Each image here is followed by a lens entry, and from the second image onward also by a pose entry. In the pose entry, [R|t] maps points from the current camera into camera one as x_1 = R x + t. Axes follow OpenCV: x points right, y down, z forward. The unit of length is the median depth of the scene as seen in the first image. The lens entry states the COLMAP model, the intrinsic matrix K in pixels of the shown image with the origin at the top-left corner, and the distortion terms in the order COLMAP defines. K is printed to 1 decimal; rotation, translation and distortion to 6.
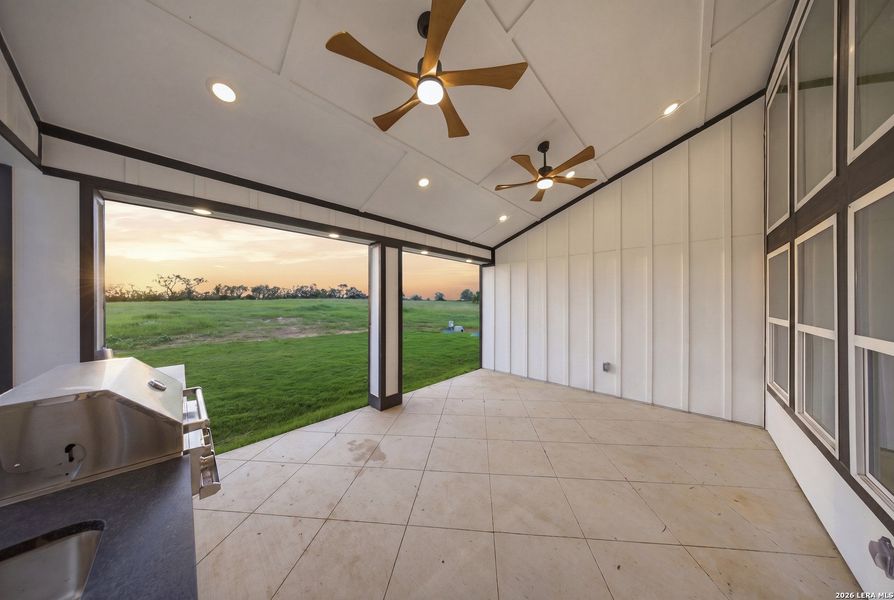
lens RADIAL K [[252.8, 0, 444.7], [0, 252.8, 300.6], [0, 0, 1]] dist [-0.000909, -0.000032]
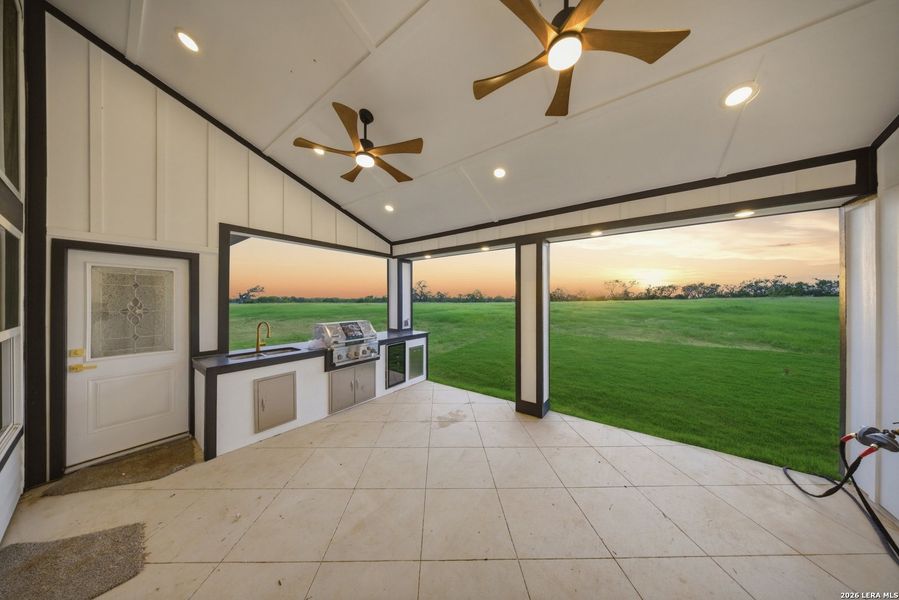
lens RADIAL K [[250.9, 0, 448.5], [0, 250.9, 303.1], [0, 0, 1]] dist [-0.000544, -0.000010]
pose [[0.137234, 0.008029, -0.990506, 0.222532], [0.002343, 0.999962, 0.008430, -0.000665], [0.990536, -0.003477, 0.137210, 0.192692]]
